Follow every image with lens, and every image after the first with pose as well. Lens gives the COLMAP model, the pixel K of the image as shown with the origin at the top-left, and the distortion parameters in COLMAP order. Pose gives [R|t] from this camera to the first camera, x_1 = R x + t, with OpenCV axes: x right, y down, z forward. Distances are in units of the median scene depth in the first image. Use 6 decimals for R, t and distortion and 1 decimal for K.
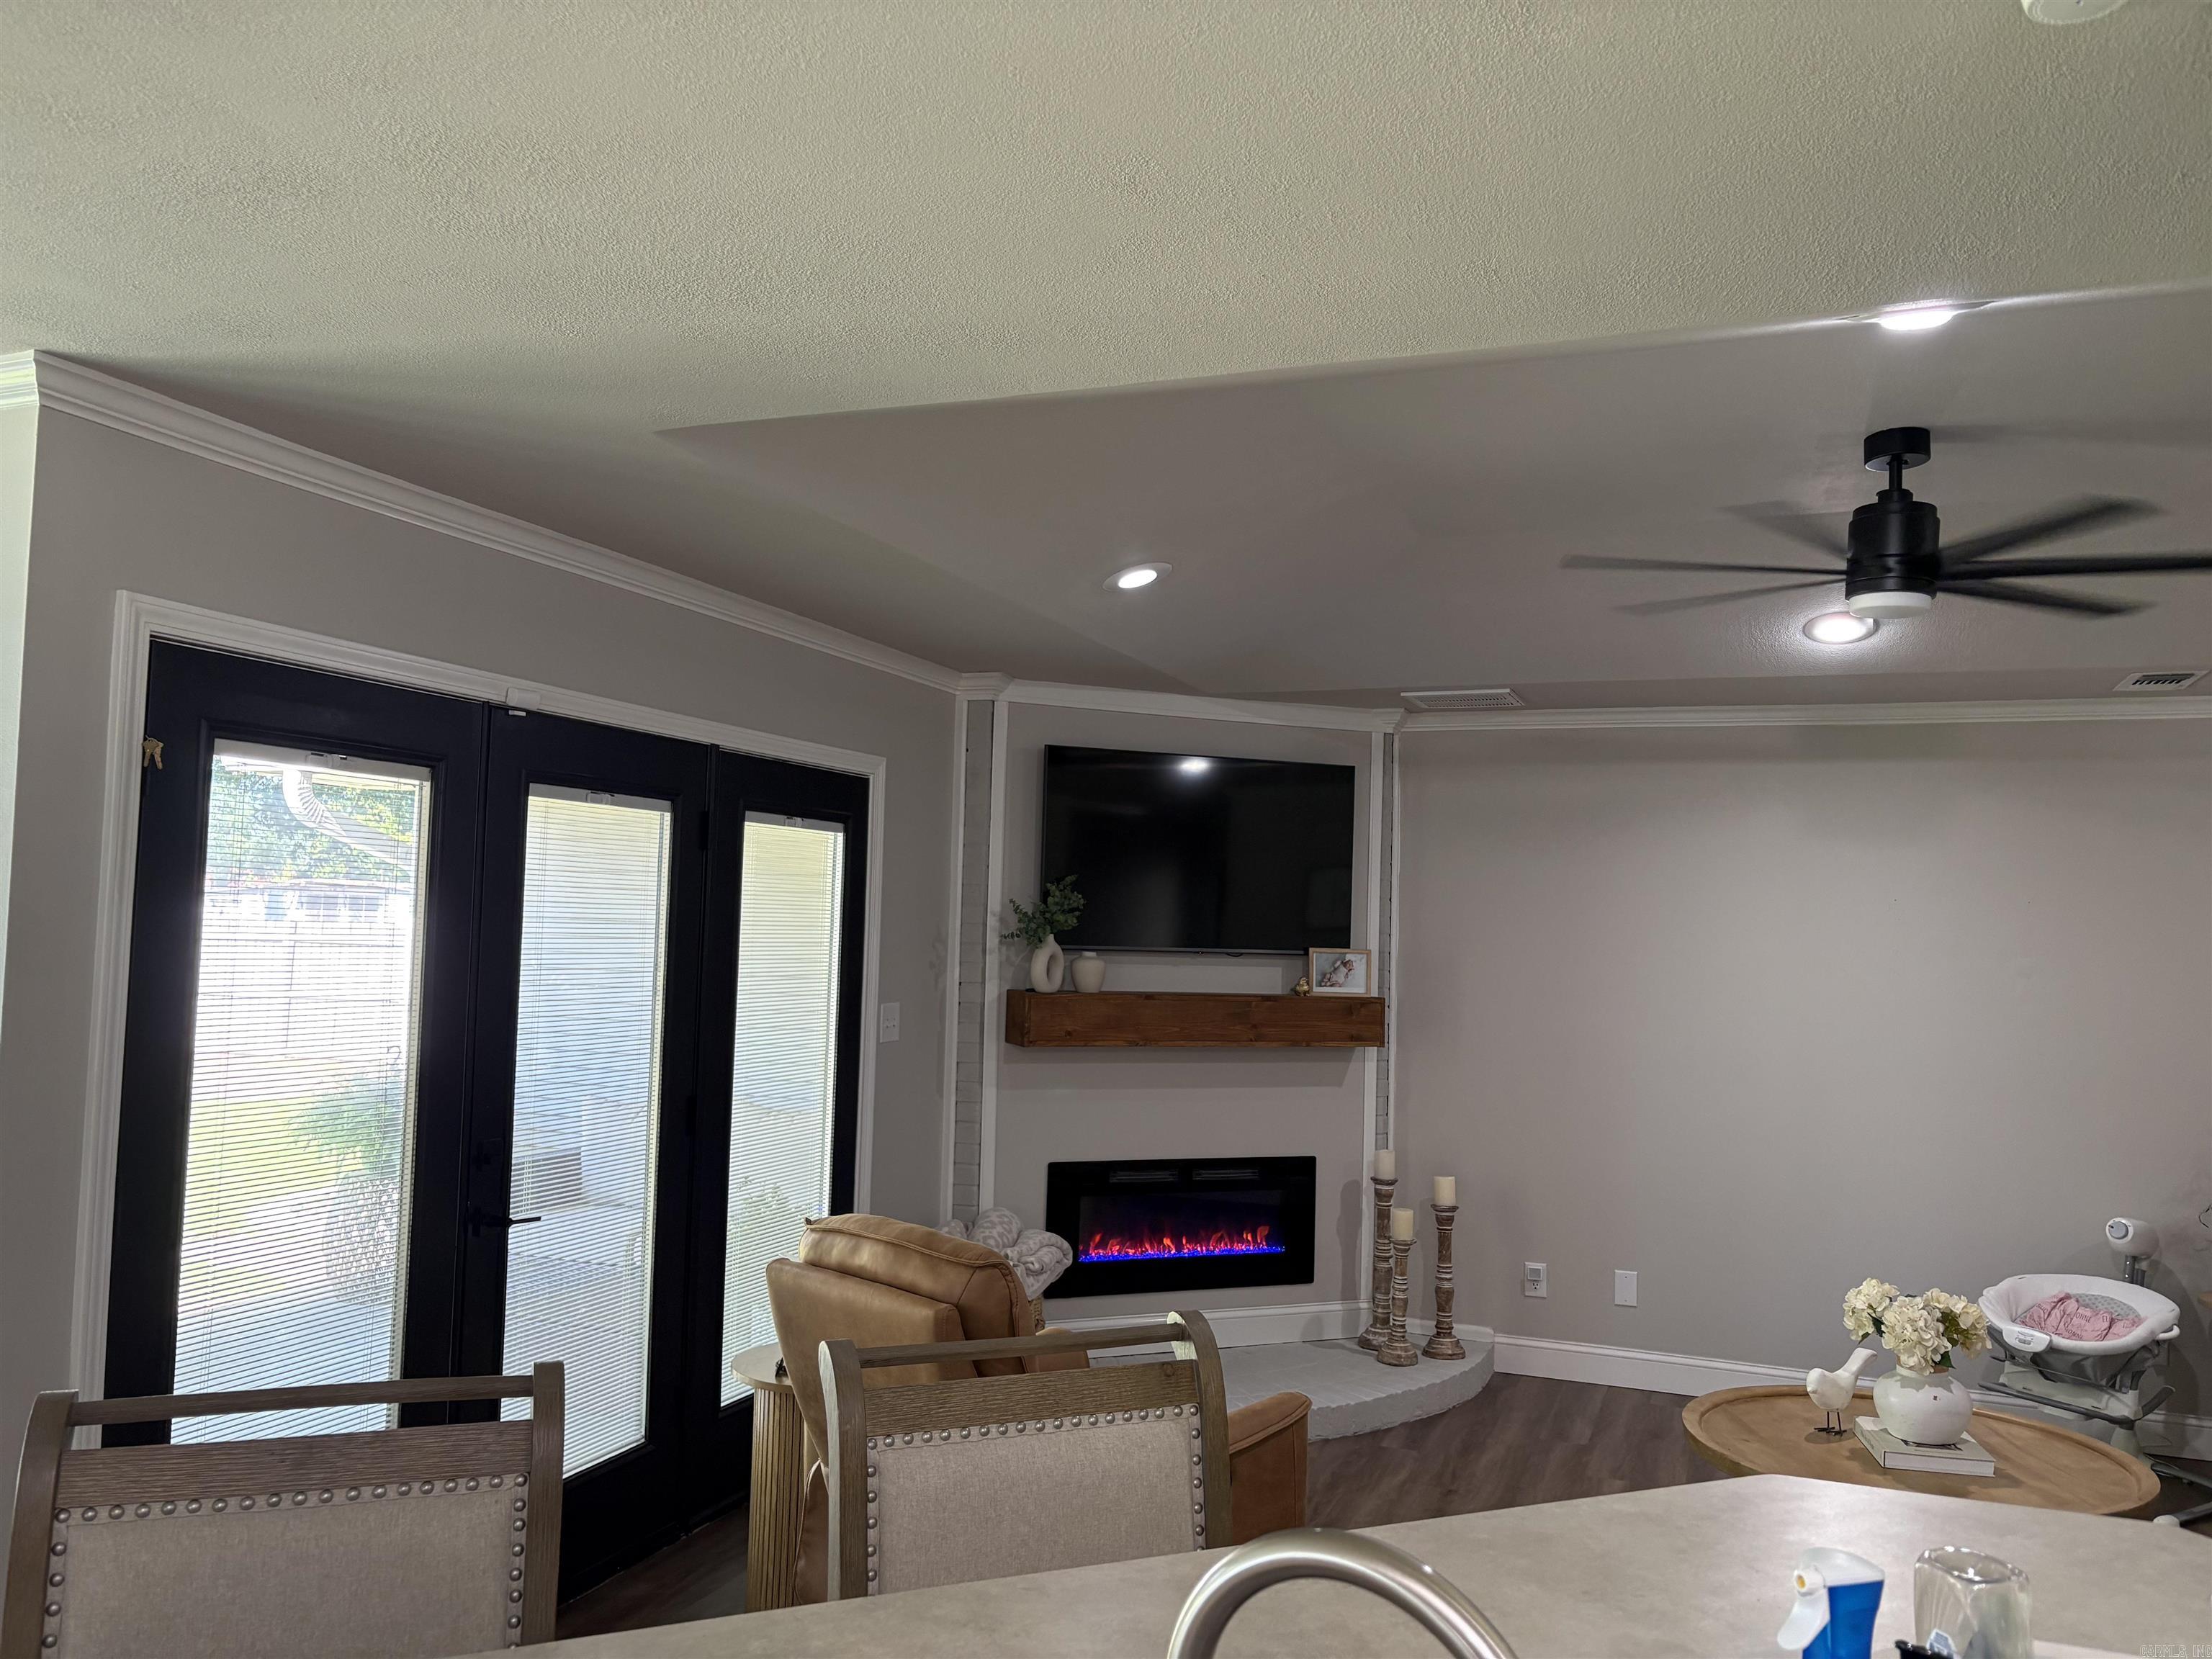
lens RADIAL K [[1620.9, 0, 1098.7], [0, 1620.9, 830.4], [0, 0, 1]] dist [0.036546, -0.005577]
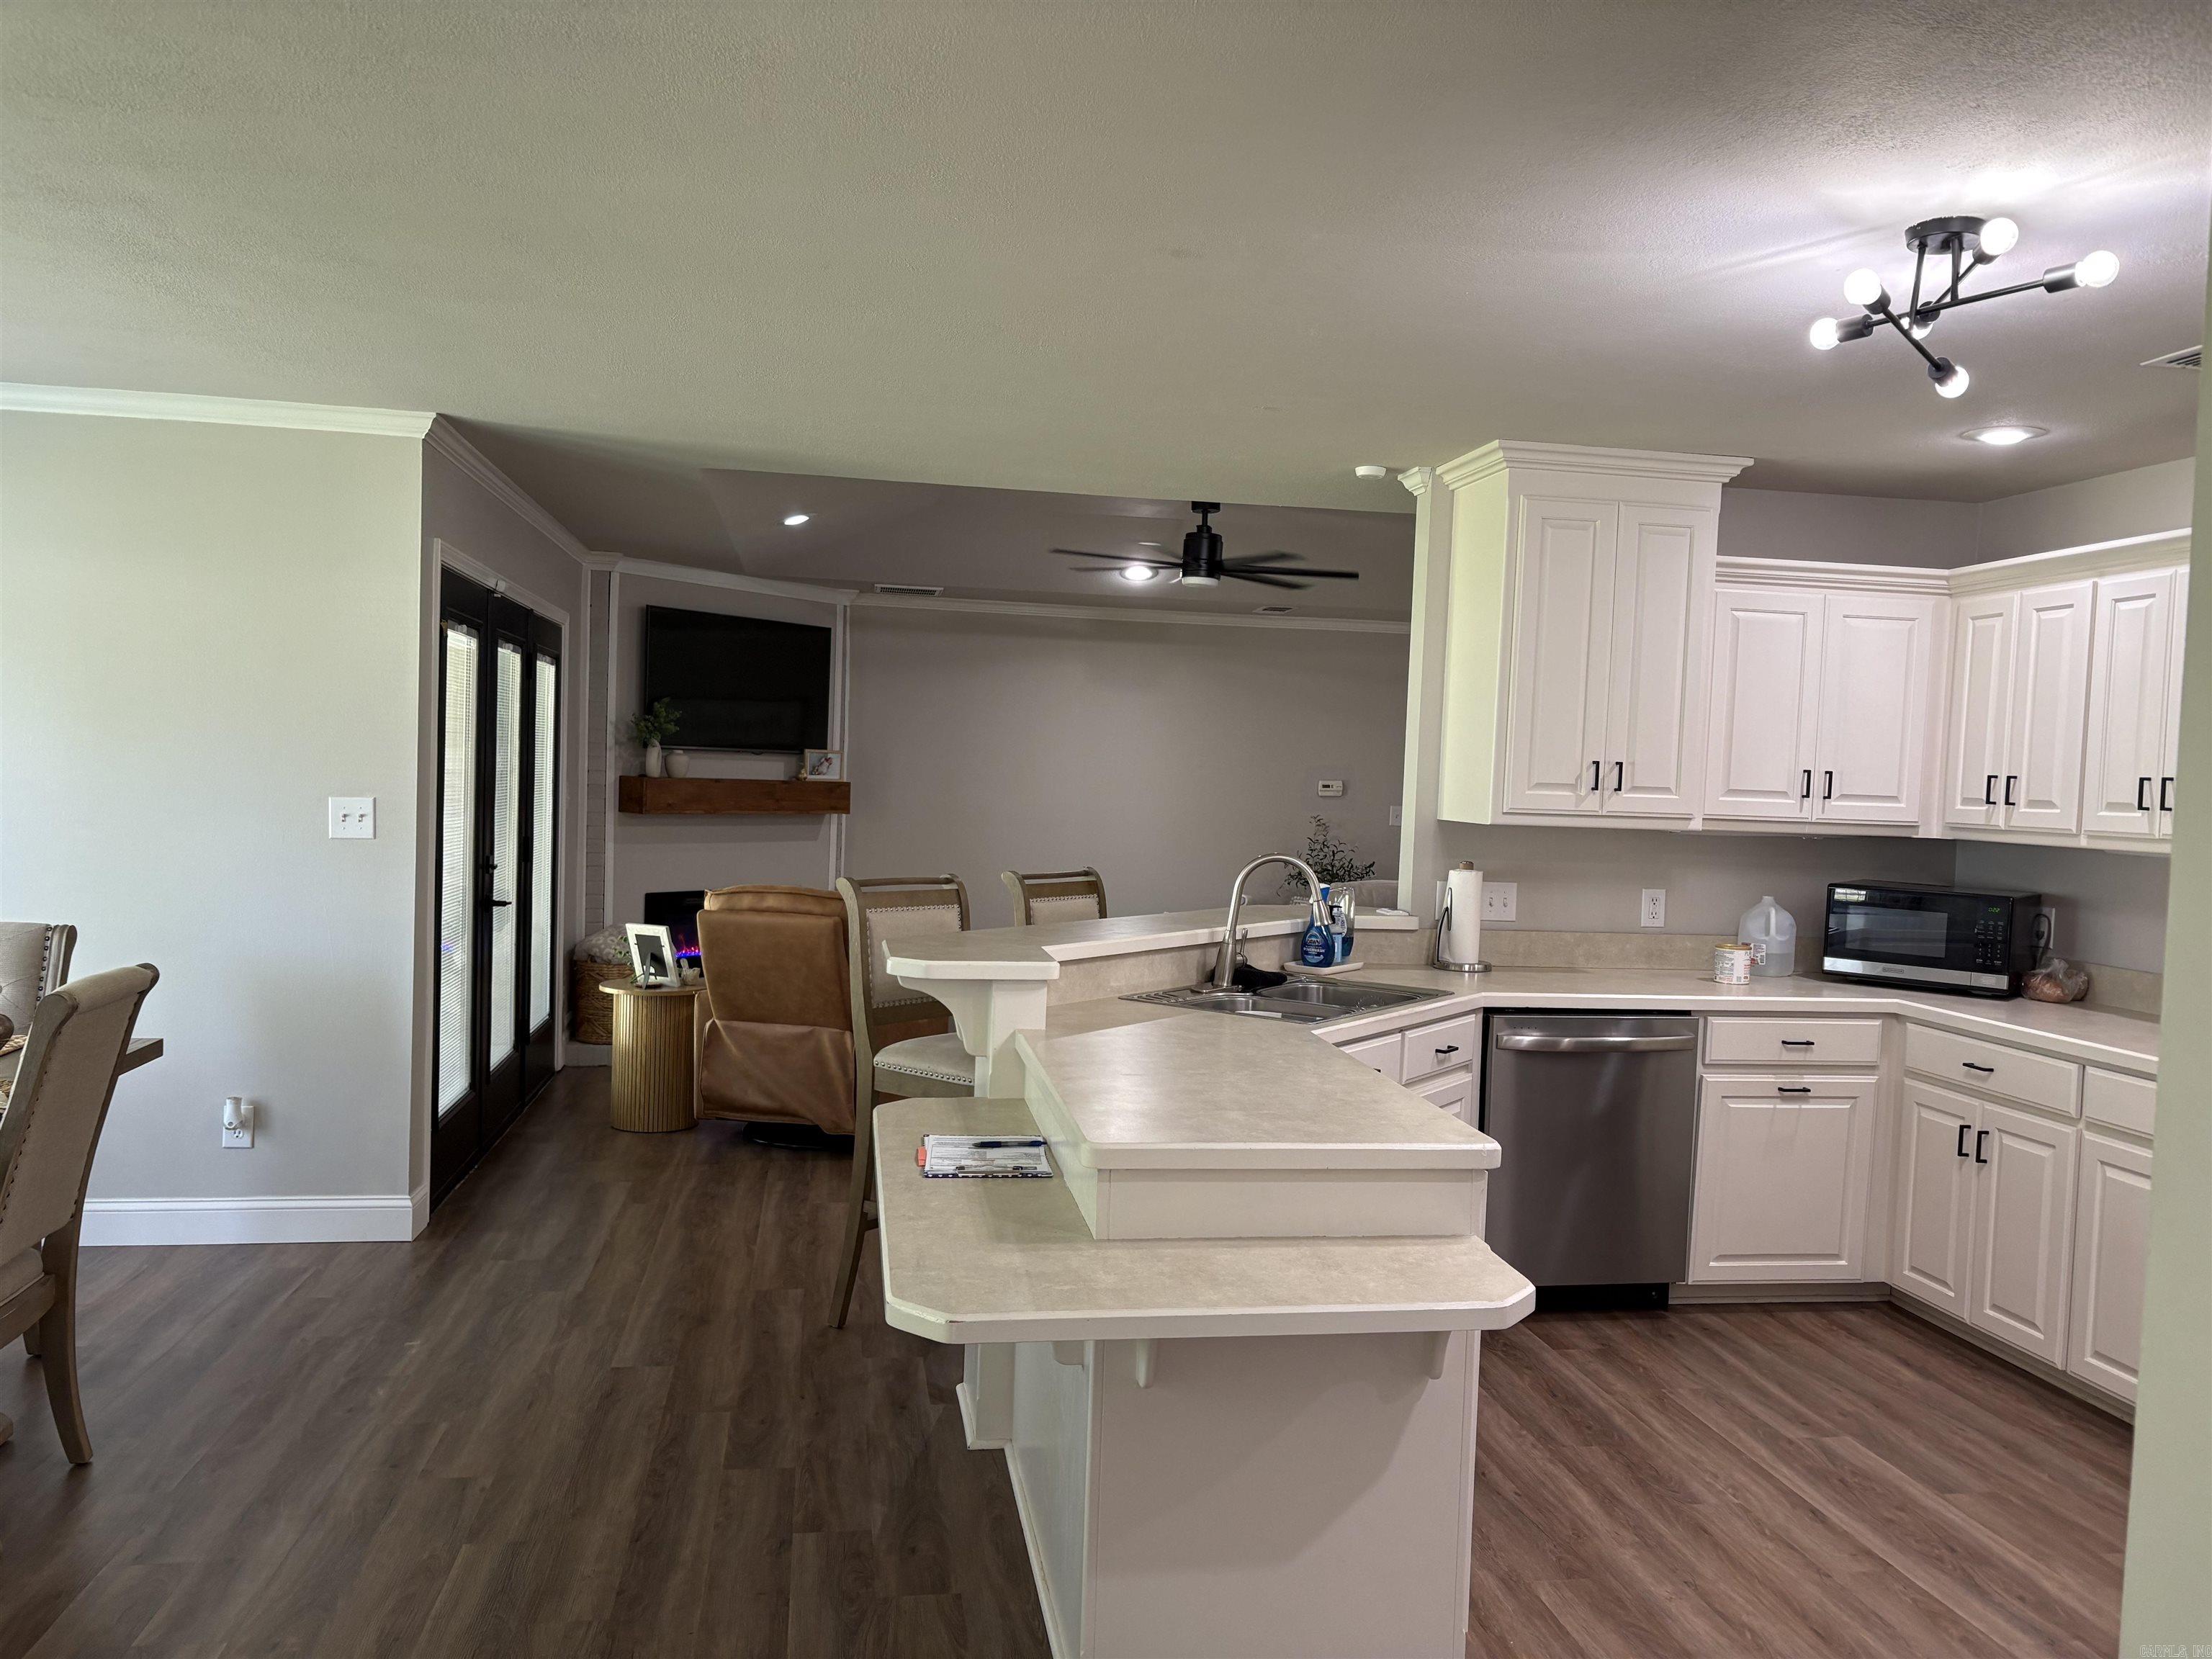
lens RADIAL K [[1620.9, 0, 1098.7], [0, 1620.9, 830.4], [0, 0, 1]] dist [0.036546, -0.005577]
pose [[0.857430, -0.015538, 0.514366, -0.436396], [-0.044864, 0.993481, 0.104798, -0.023804], [-0.512641, -0.112934, 0.851143, -0.453019]]
